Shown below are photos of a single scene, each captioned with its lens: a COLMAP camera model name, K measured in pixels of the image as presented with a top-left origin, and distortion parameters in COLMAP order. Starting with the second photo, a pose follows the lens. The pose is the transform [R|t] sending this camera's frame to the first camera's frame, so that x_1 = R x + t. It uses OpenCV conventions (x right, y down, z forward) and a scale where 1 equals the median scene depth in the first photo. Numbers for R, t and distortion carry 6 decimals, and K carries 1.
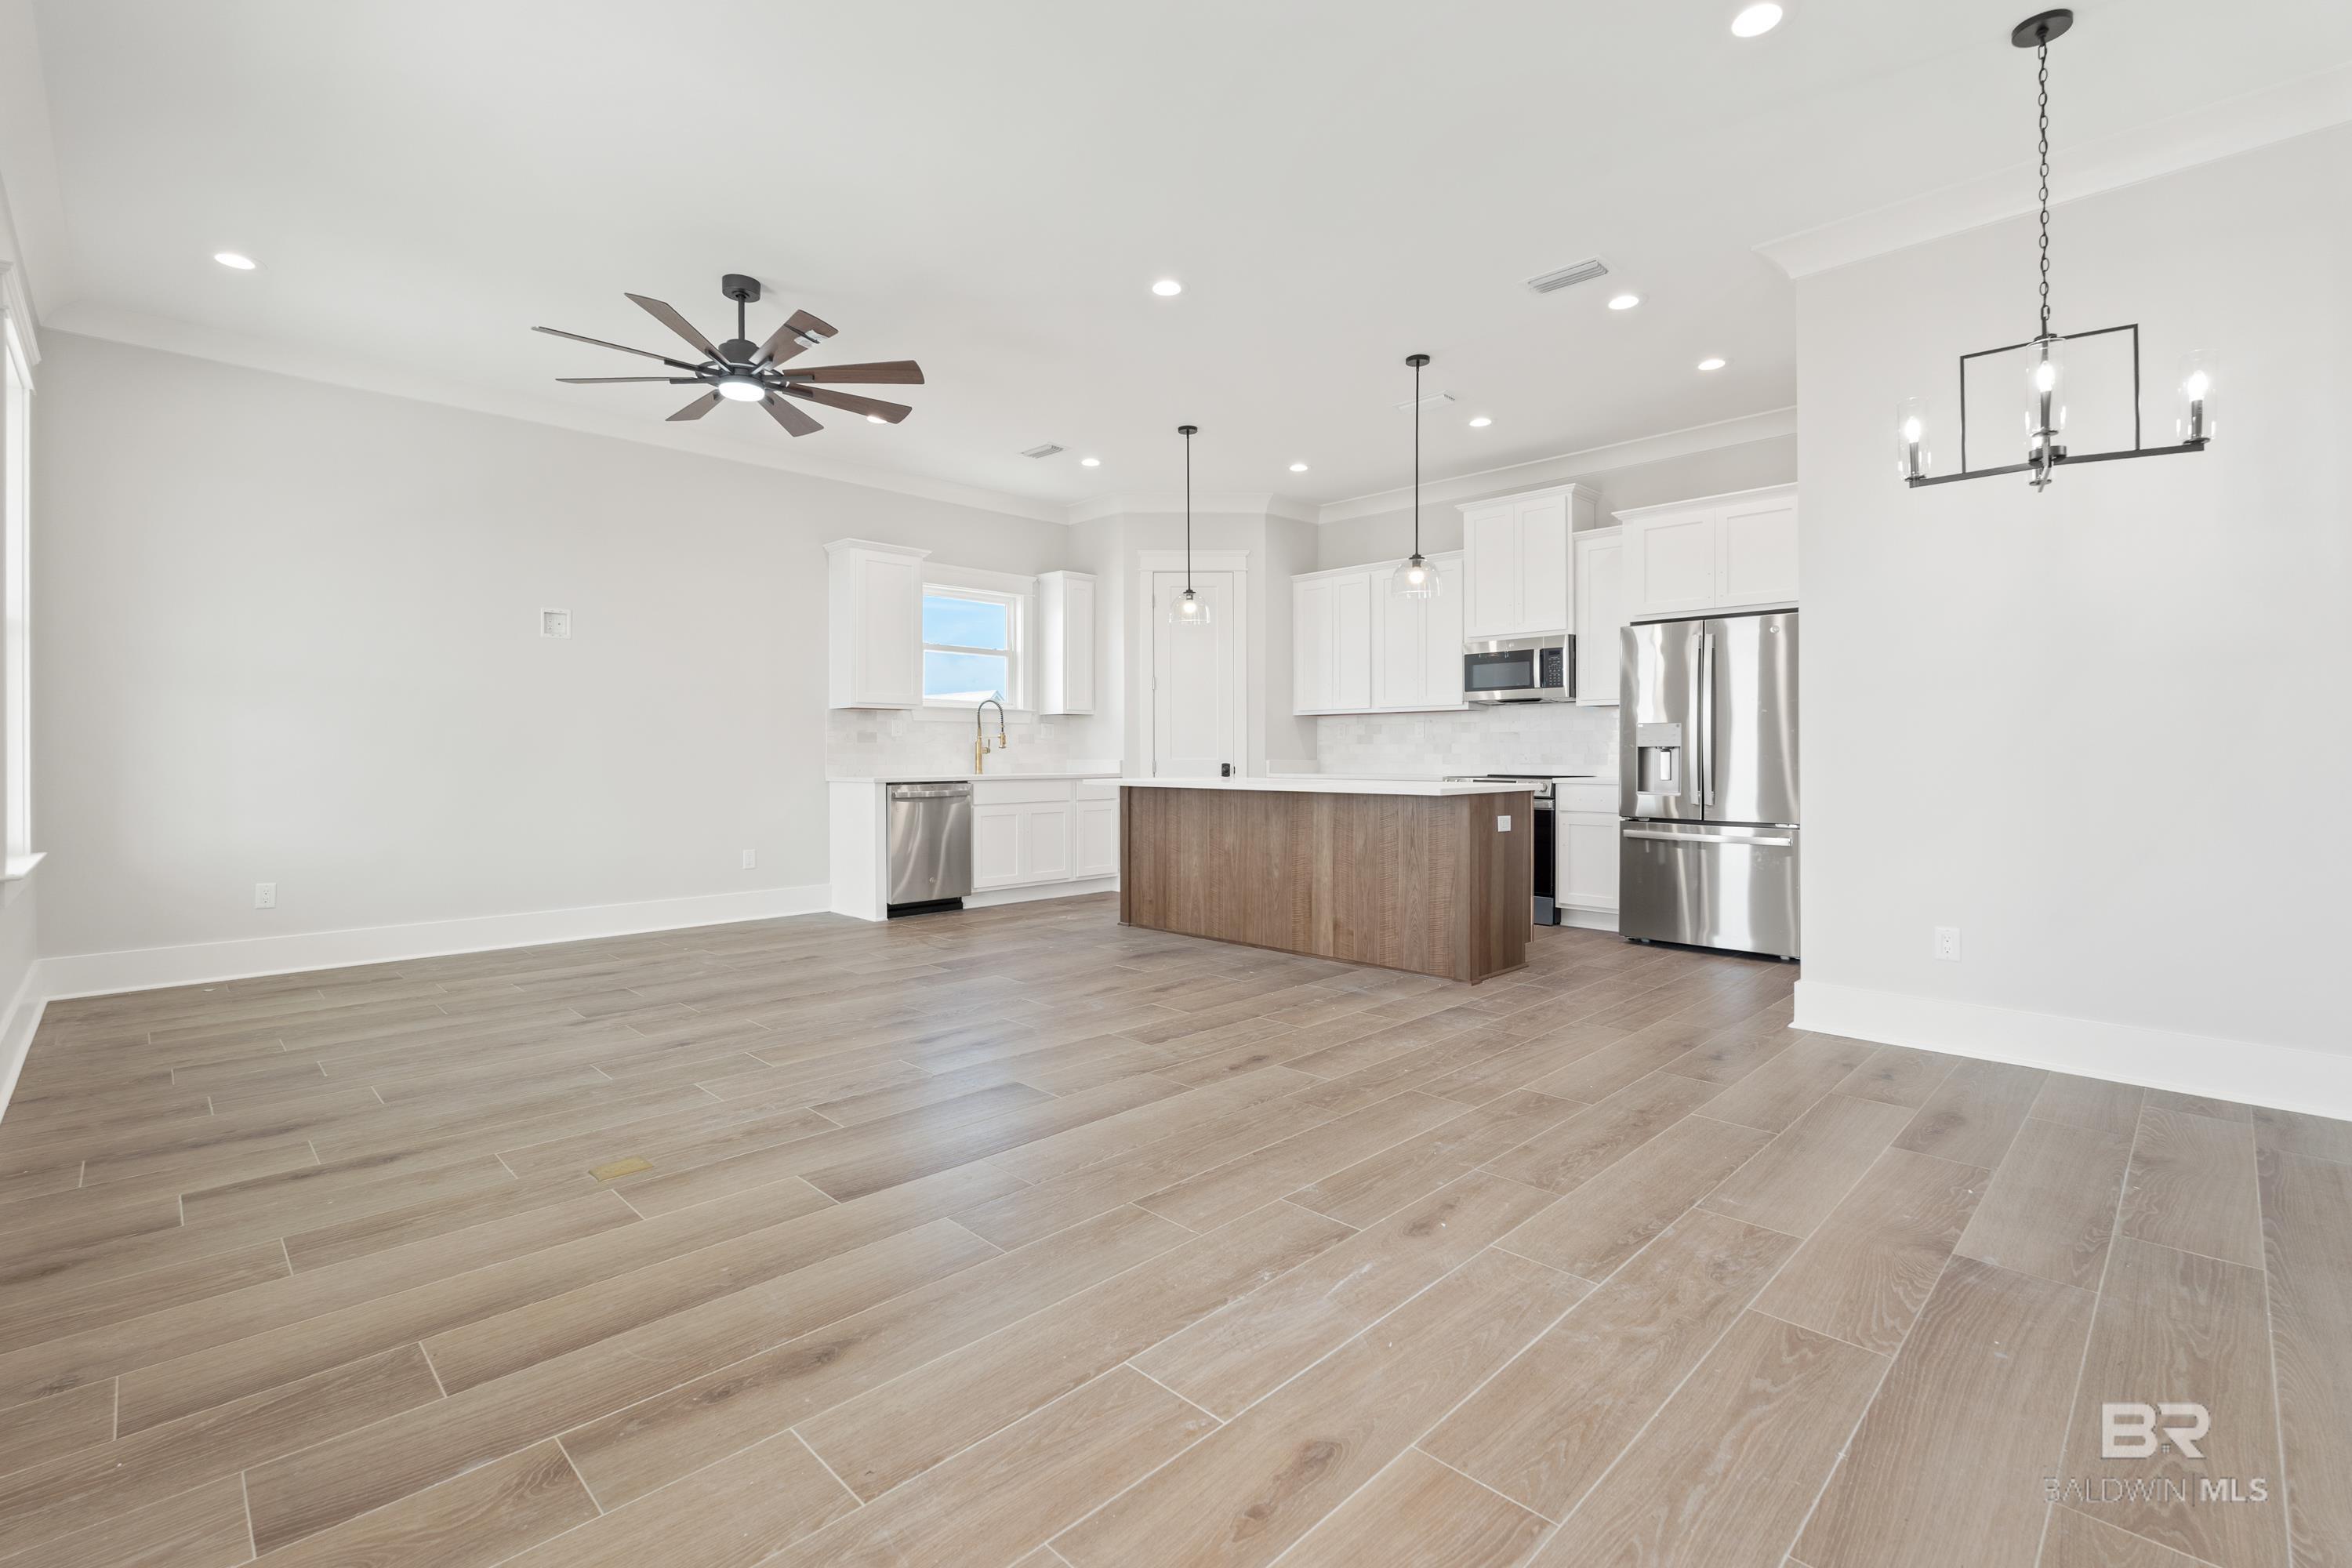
lens RADIAL K [[1045.6, 0, 1168.3], [0, 1045.6, 750.2], [0, 0, 1]] dist [-0.005697, -0.000577]
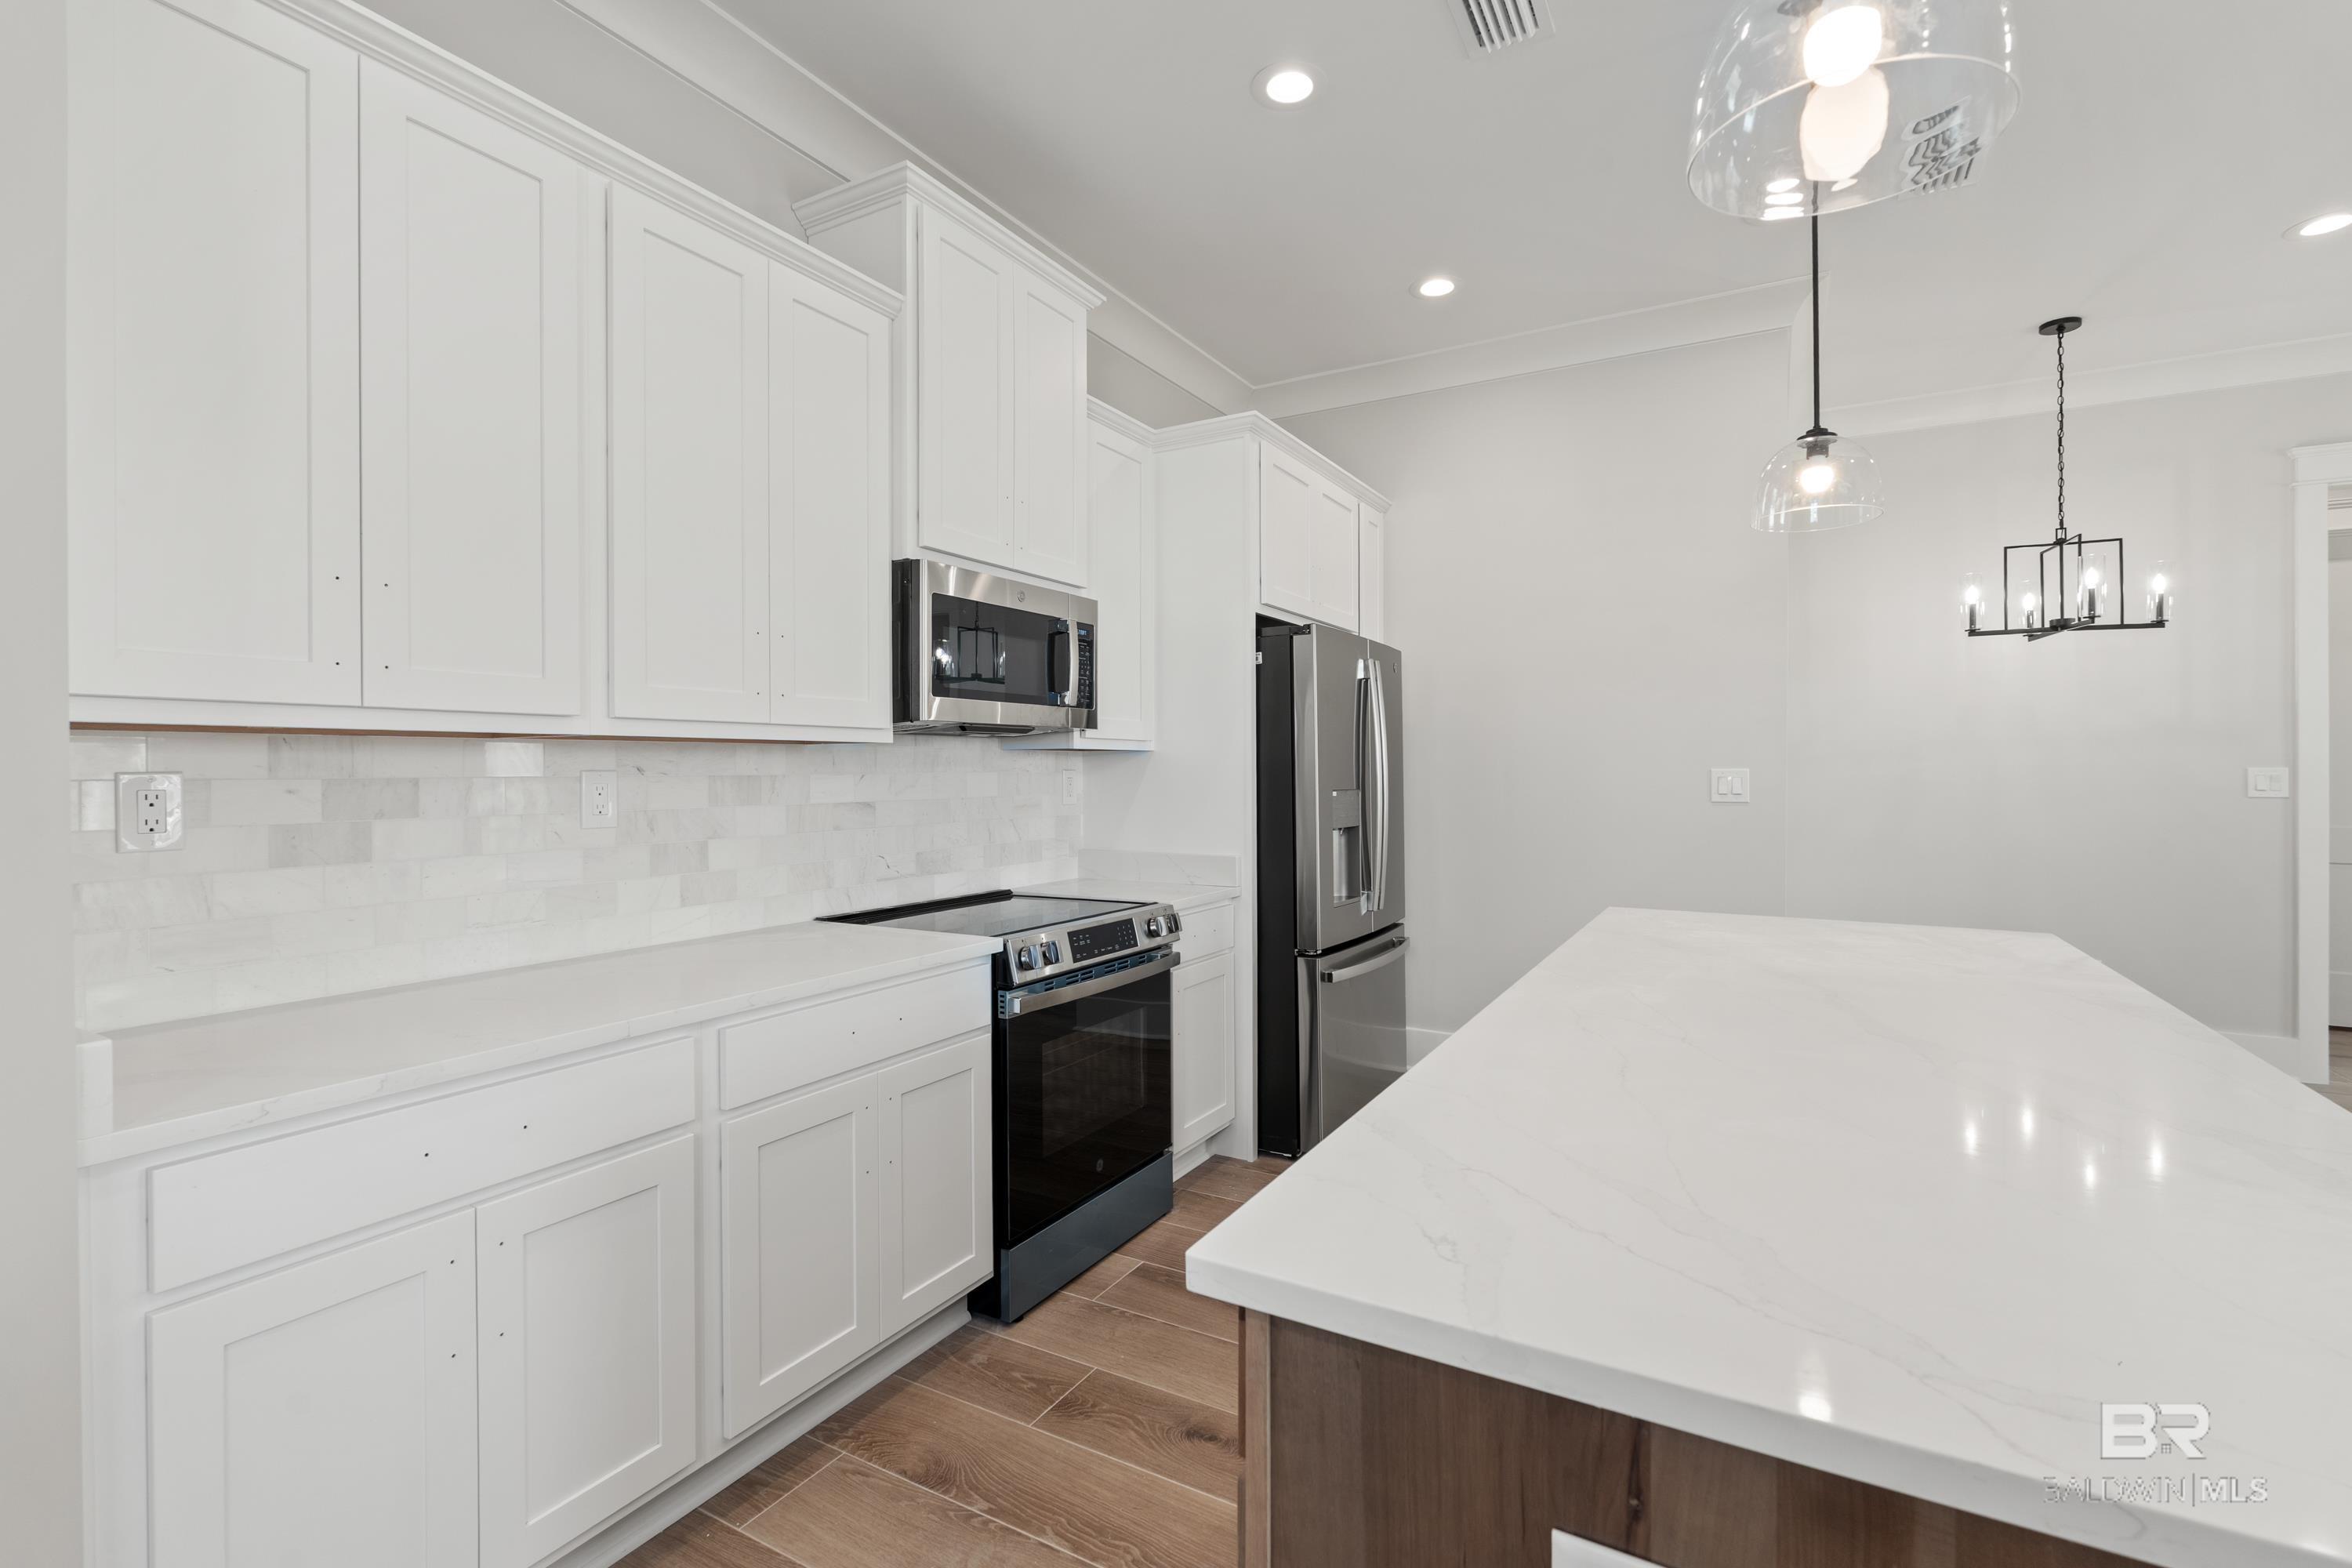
lens RADIAL K [[1045.6, 0, 1178.3], [0, 1045.6, 768.1], [0, 0, 1]] dist [-0.005697, -0.000577]
pose [[-0.270143, 0.003434, 0.962814, -0.093969], [0.000573, 0.999994, -0.003406, -0.032017], [-0.962820, -0.000369, -0.270143, 1.090351]]
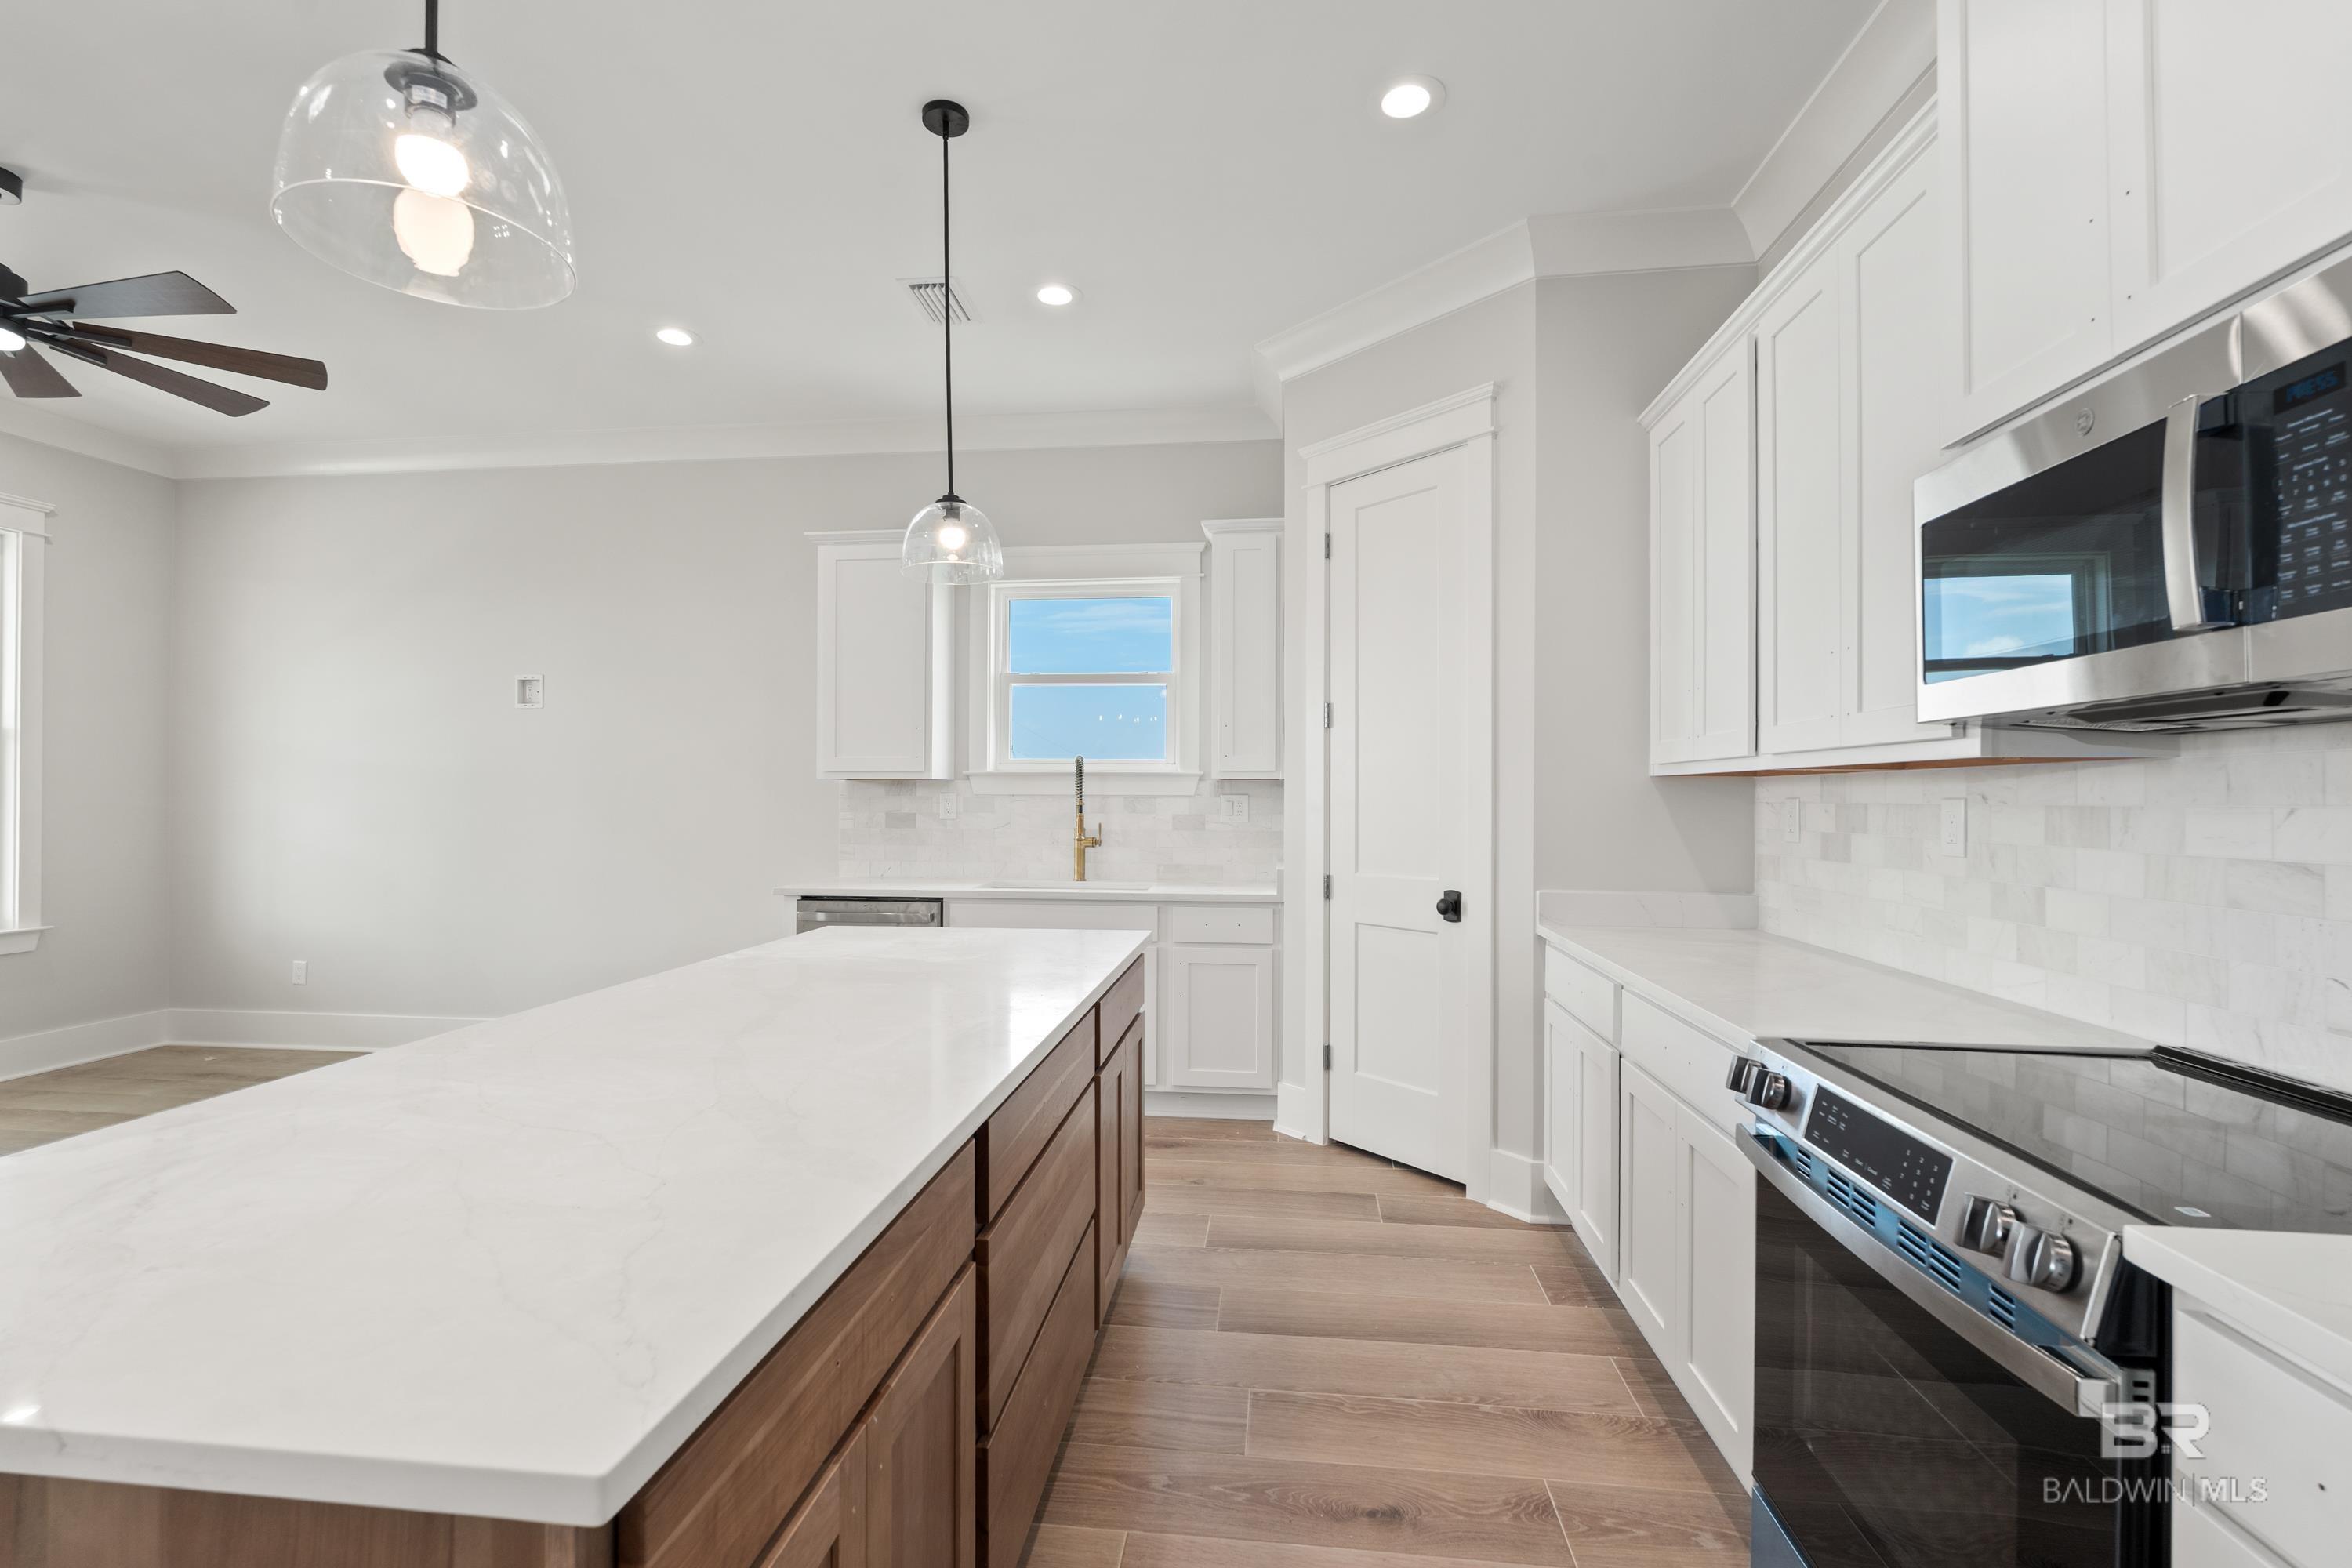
lens RADIAL K [[1045.6, 0, 1171.3], [0, 1045.6, 786.6], [0, 0, 1]] dist [-0.005697, -0.000577]
pose [[0.631699, -0.003629, -0.775205, 0.383896], [-0.001405, 0.999982, -0.005826, -0.033952], [0.775213, 0.004769, 0.631682, 0.775516]]
